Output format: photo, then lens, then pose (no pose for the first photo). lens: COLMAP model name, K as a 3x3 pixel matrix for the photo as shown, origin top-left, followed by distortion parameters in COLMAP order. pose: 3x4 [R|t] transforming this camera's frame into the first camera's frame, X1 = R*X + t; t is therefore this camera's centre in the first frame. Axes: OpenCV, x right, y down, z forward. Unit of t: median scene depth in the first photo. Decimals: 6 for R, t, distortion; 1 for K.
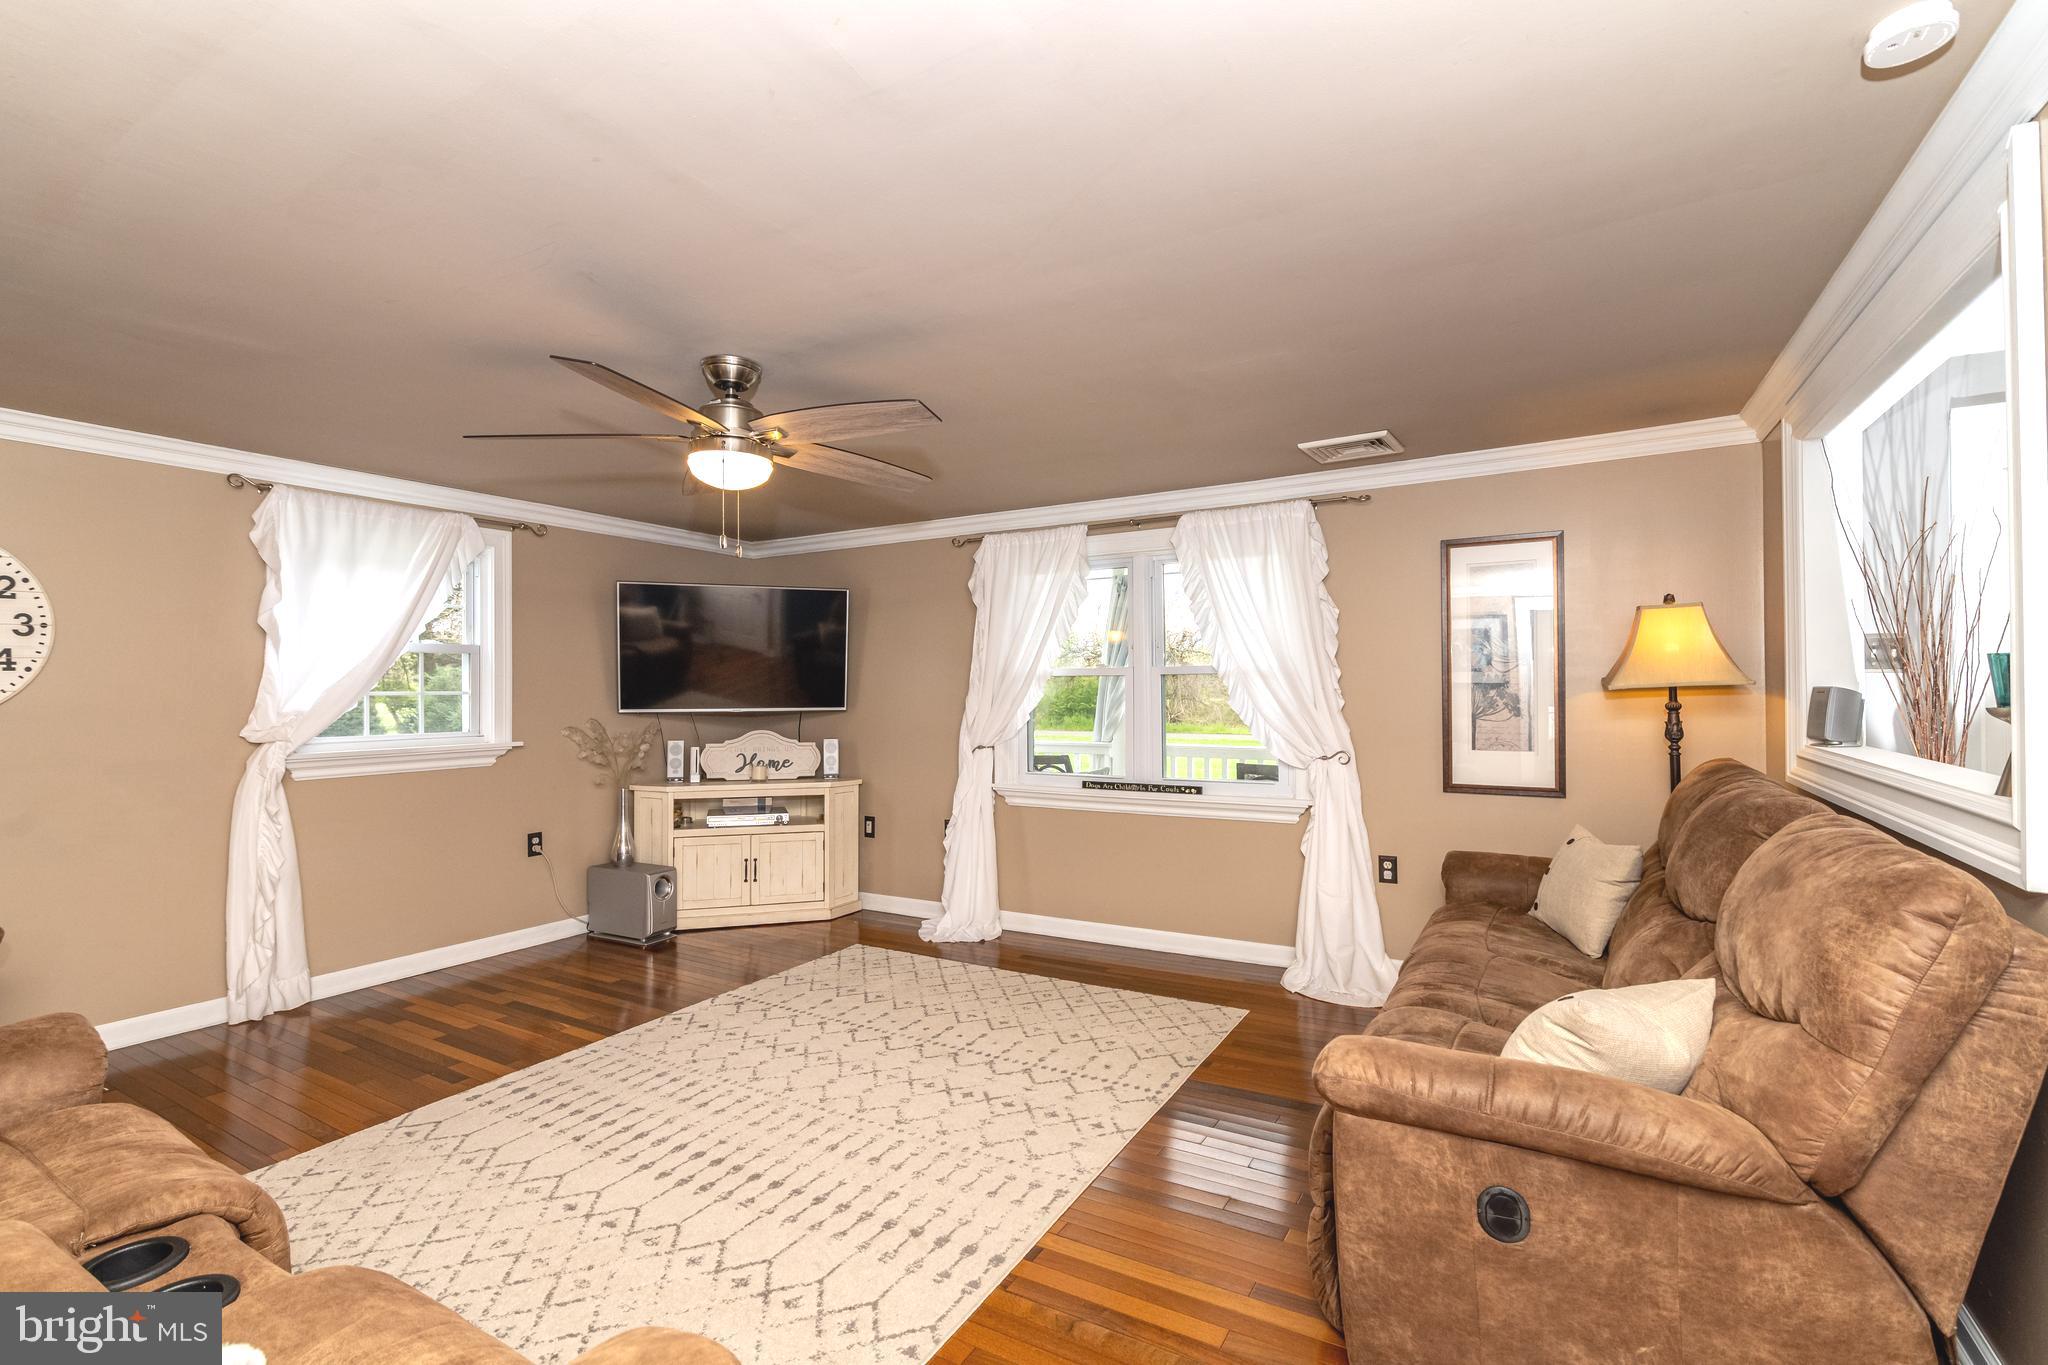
lens RADIAL K [[939.7, 0, 1028.0], [0, 939.7, 687.6], [0, 0, 1]] dist [-0.007922, 0.000553]
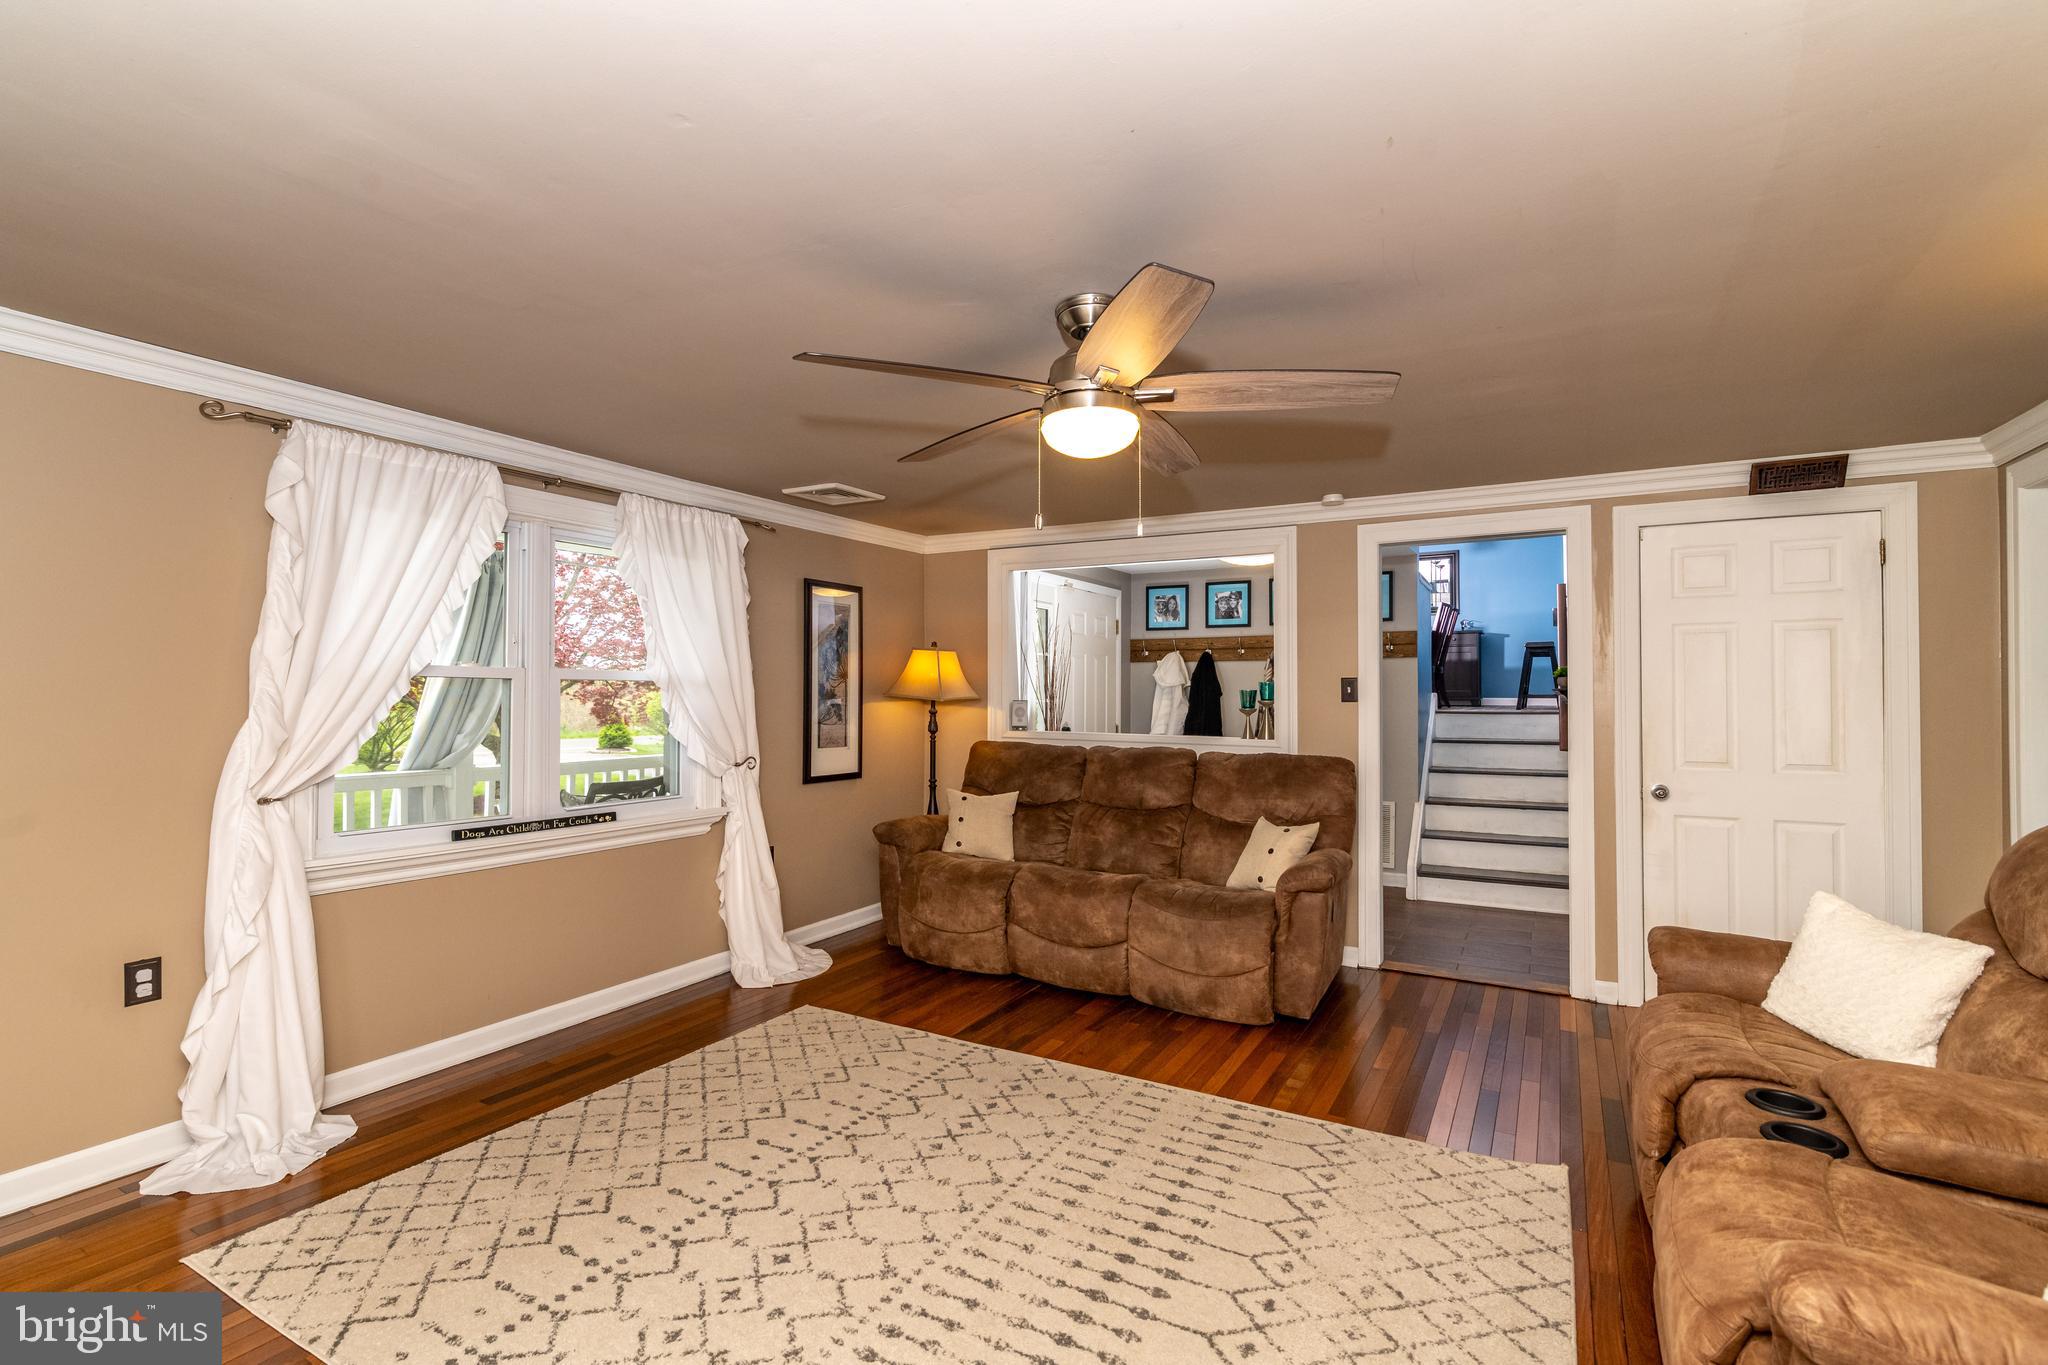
lens RADIAL K [[939.7, 0, 1030.6], [0, 939.7, 684.0], [0, 0, 1]] dist [-0.007922, 0.000553]
pose [[-0.026709, 0.022190, 0.999397, -0.847594], [-0.007734, 0.999719, -0.022404, 0.006248], [-0.999613, -0.008328, -0.026529, 0.795402]]
